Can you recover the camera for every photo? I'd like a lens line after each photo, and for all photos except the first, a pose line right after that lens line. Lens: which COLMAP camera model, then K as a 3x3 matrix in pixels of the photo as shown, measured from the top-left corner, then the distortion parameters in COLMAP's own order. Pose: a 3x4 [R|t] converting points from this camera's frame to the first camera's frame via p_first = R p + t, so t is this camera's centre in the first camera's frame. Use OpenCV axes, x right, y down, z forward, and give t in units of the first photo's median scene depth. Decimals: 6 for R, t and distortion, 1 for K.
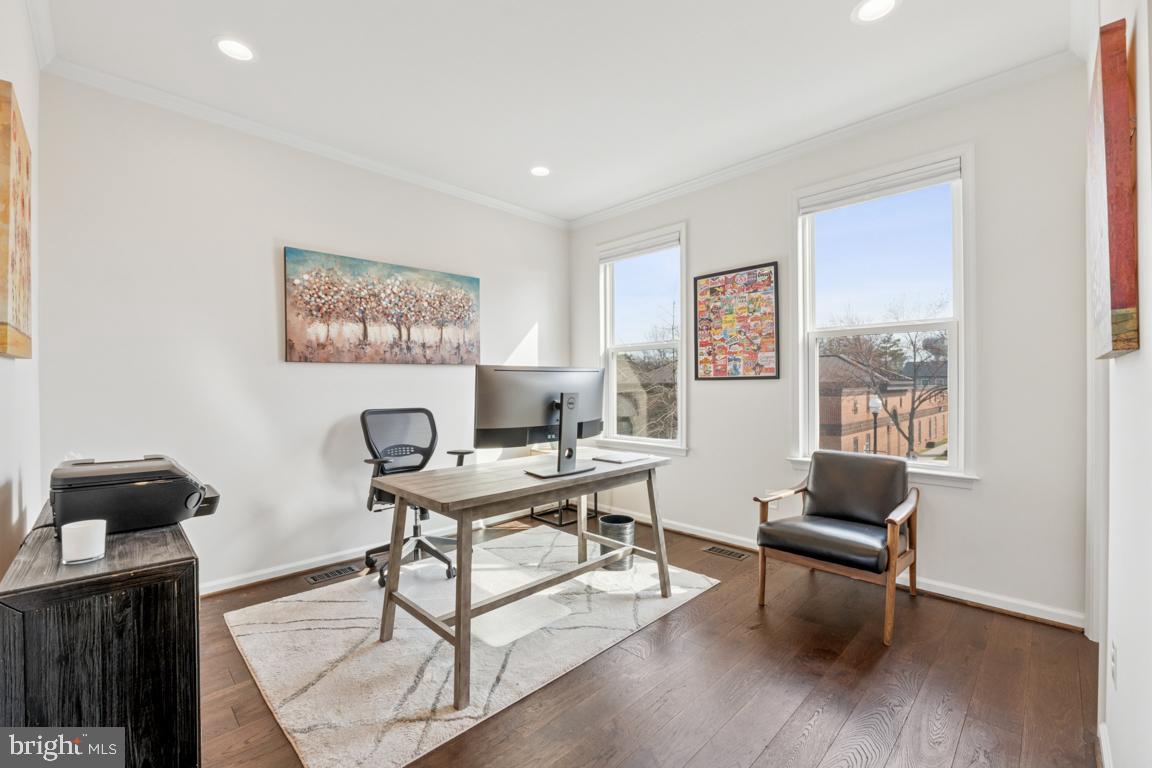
lens RADIAL K [[482.8, 0, 570.1], [0, 482.8, 387.8], [0, 0, 1]] dist [-0.016261, 0.001226]
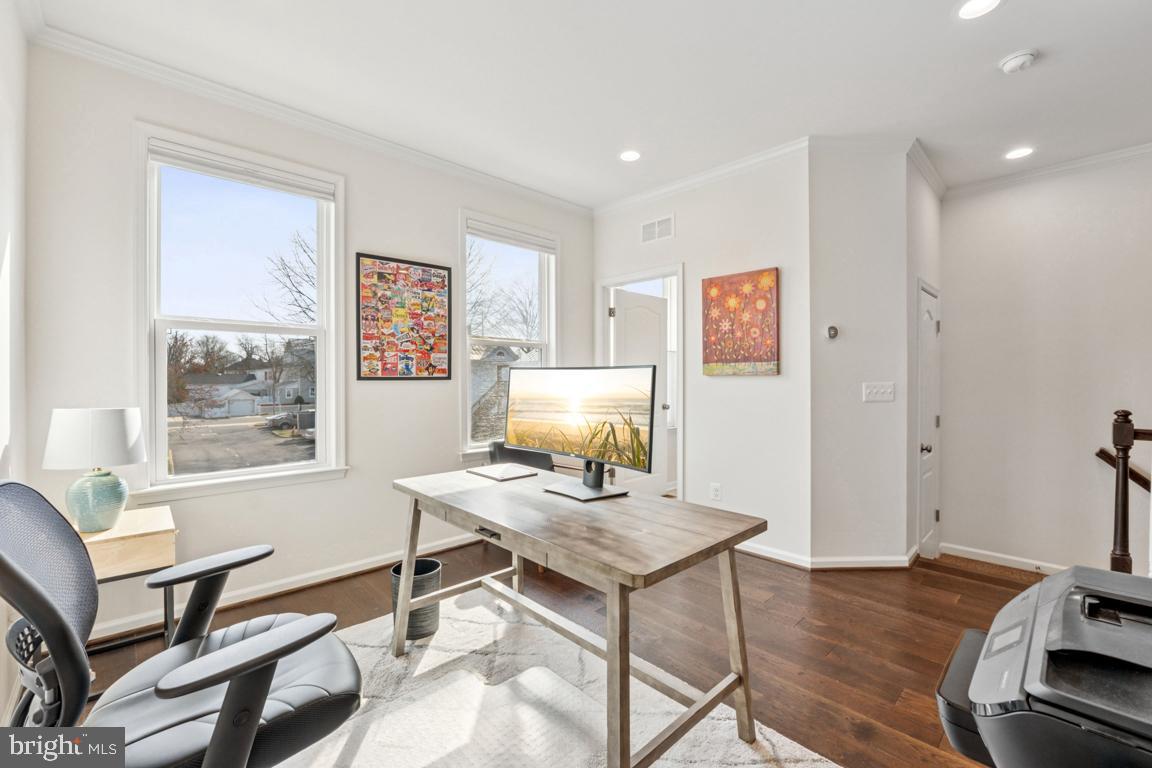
lens RADIAL K [[482.8, 0, 580.8], [0, 482.8, 382.6], [0, 0, 1]] dist [-0.016261, 0.001226]
pose [[0.017399, -0.005690, 0.999832, -0.569627], [0.001028, 0.999983, 0.005673, -0.016633], [-0.999848, 0.000929, 0.017405, 0.645058]]
